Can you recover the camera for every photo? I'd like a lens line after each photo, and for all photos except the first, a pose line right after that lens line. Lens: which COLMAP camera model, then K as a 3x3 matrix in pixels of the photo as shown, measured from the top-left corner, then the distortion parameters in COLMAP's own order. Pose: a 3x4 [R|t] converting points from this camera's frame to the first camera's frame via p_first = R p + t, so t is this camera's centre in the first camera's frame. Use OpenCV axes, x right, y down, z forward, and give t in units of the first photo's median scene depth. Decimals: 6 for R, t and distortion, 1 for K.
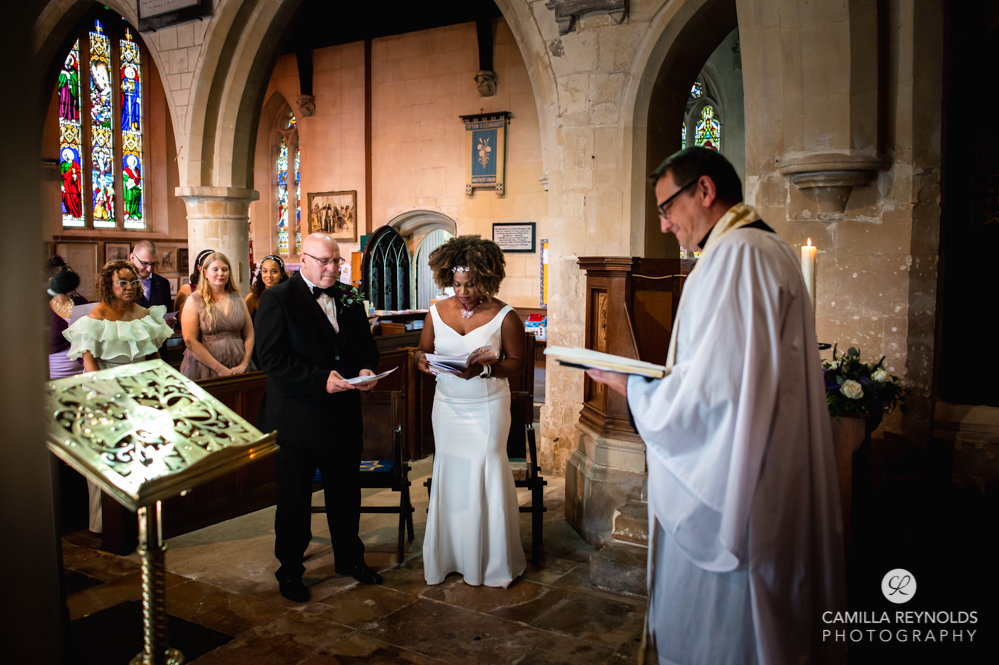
lens RADIAL K [[842.8, 0, 499.5], [0, 842.8, 332.5], [0, 0, 1]] dist [-0.046323, 0.002506]
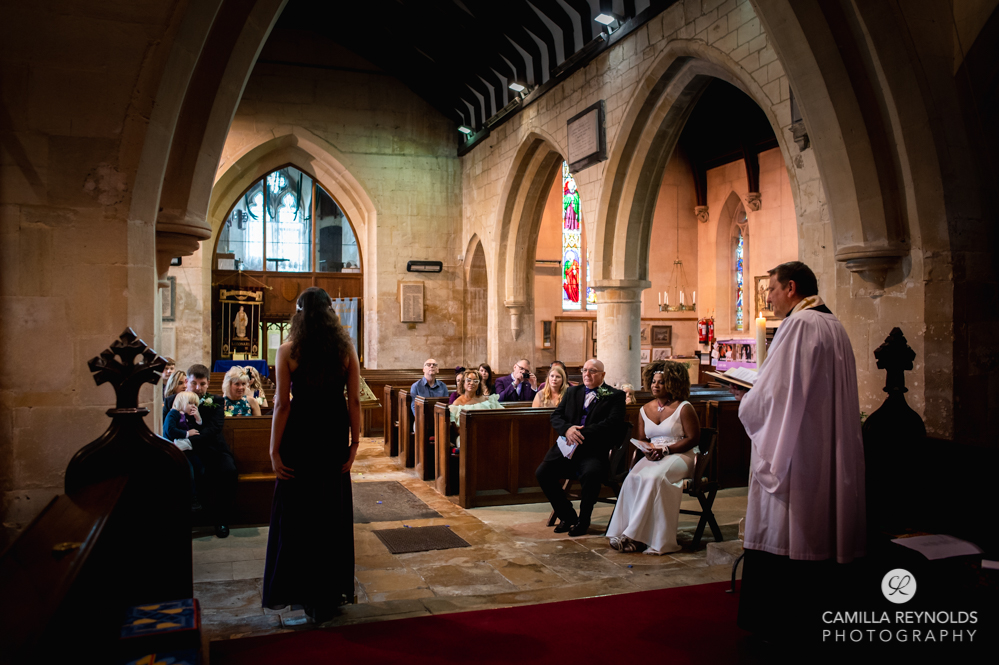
lens RADIAL K [[842.8, 0, 499.5], [0, 842.8, 332.5], [0, 0, 1]] dist [-0.046323, 0.002506]
pose [[0.775828, -0.003428, -0.630936, 0.374106], [-0.055236, 0.995777, -0.073331, 0.021602], [0.628522, 0.091742, 0.772362, -0.160077]]
